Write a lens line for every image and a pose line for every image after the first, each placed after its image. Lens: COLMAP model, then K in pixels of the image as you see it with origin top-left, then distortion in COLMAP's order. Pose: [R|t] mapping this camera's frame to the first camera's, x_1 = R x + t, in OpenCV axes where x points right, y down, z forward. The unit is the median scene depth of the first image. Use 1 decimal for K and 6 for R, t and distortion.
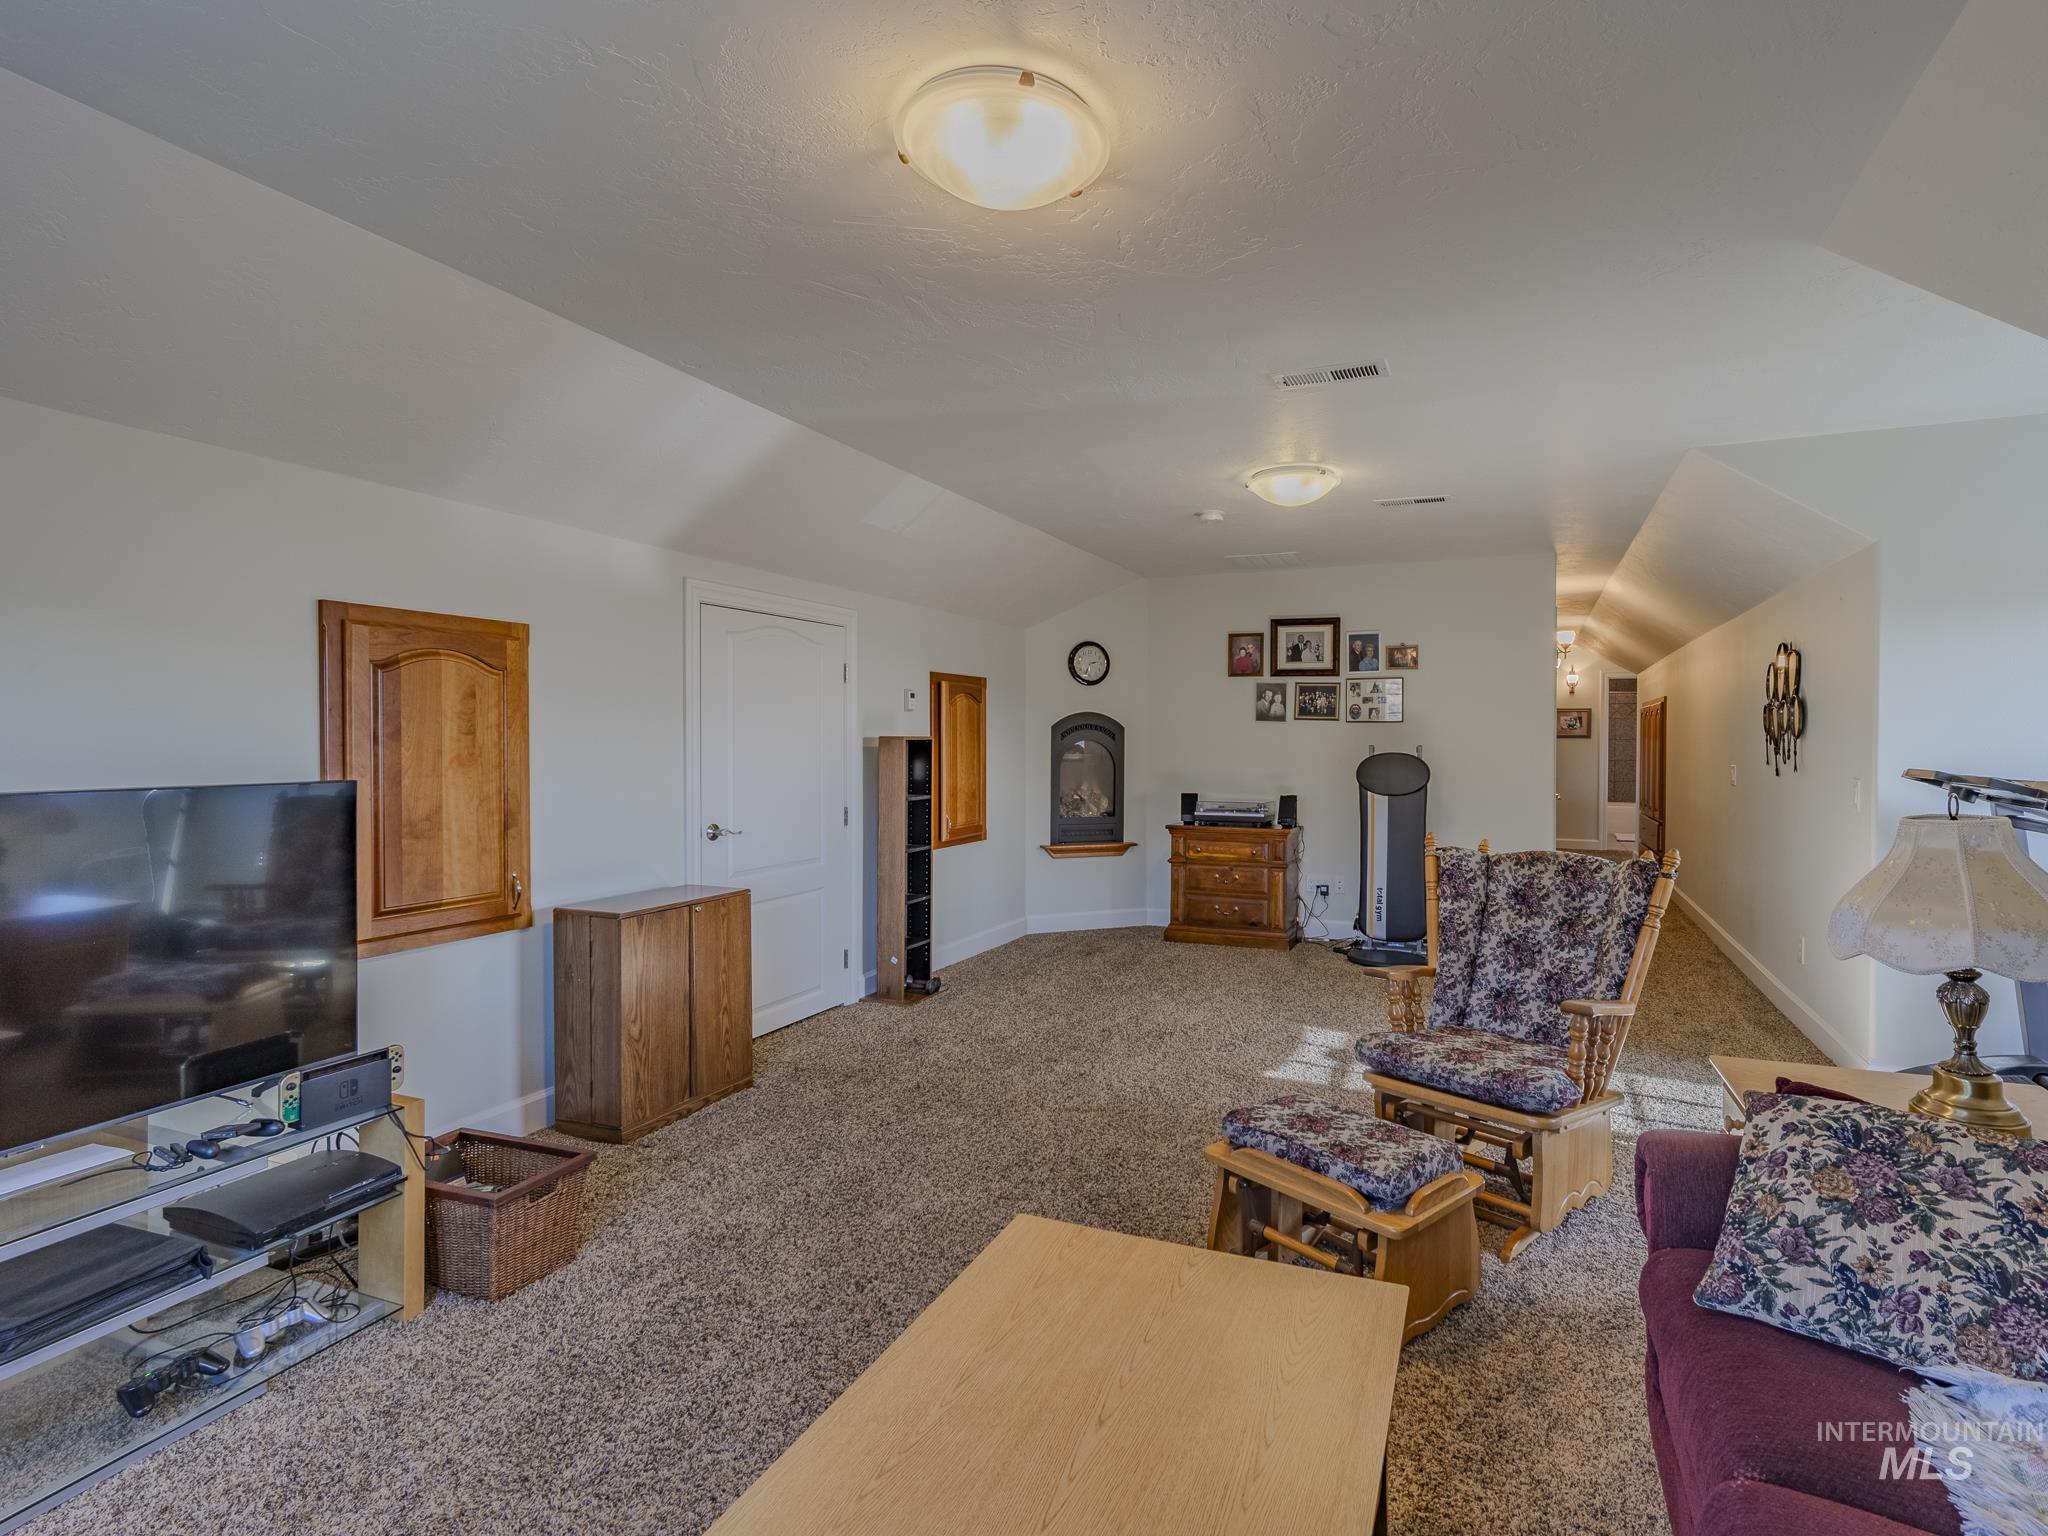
lens RADIAL K [[1103.2, 0, 1062.3], [0, 1103.2, 766.5], [0, 0, 1]] dist [-0.000431, 0.010306]
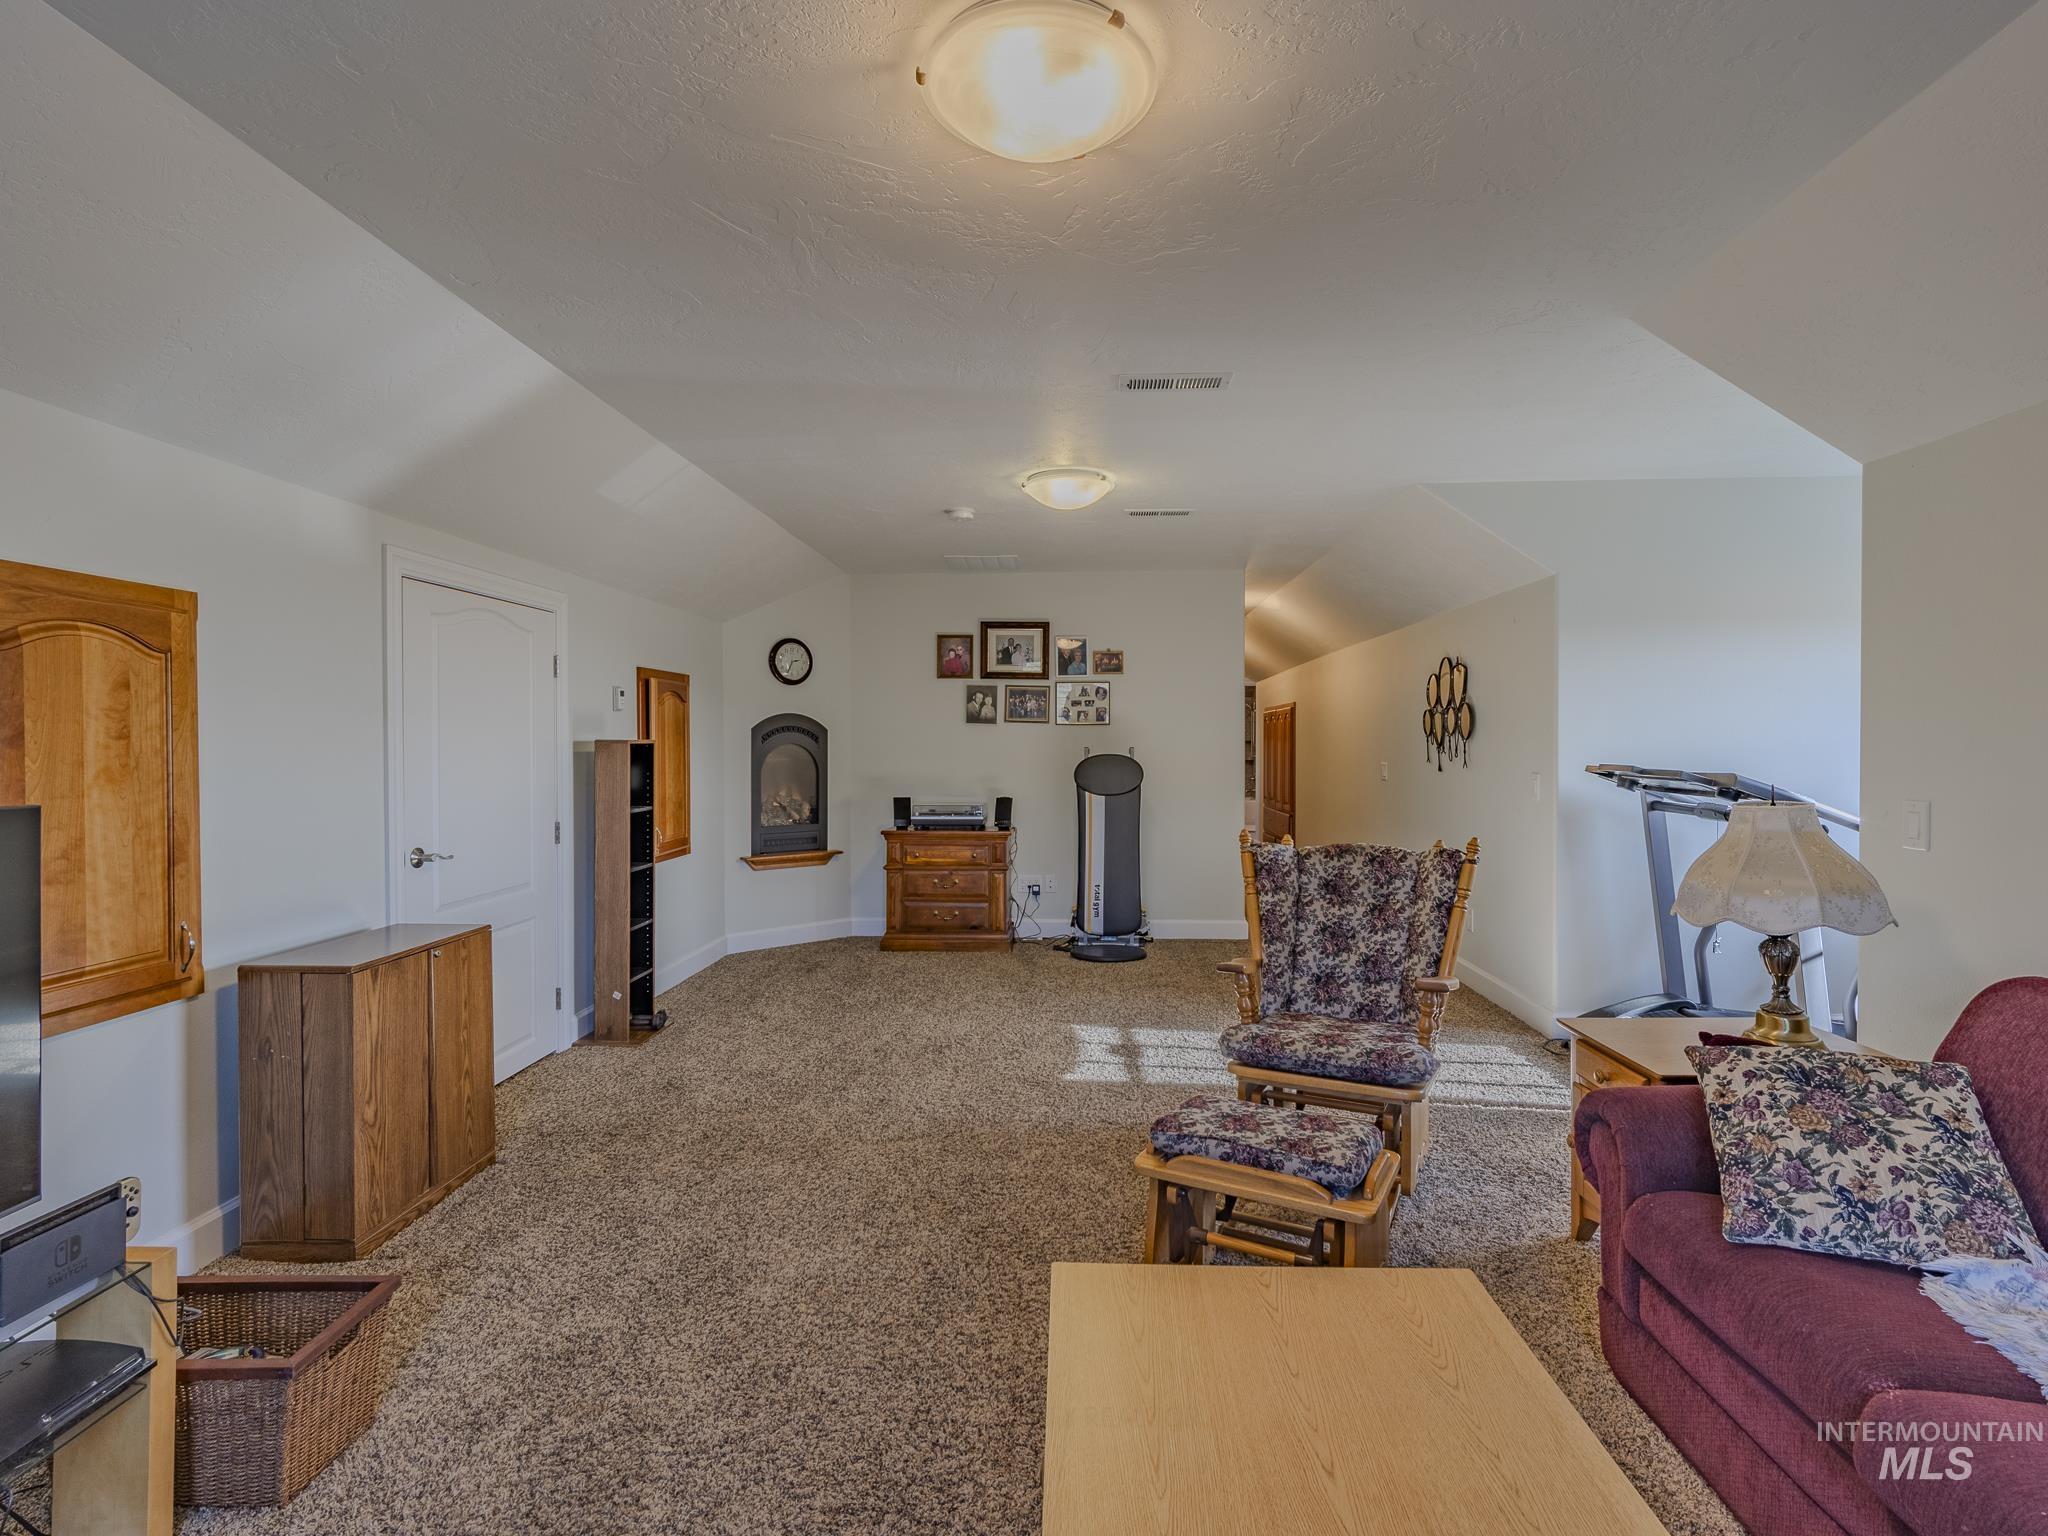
lens RADIAL K [[1103.2, 0, 1062.3], [0, 1103.2, 766.5], [0, 0, 1]] dist [-0.000431, 0.010306]
pose [[0.934261, -0.011755, 0.356397, -0.204443], [0.012535, 0.999921, 0.000121, -0.002753], [-0.356370, 0.004355, 0.934335, 0.083371]]
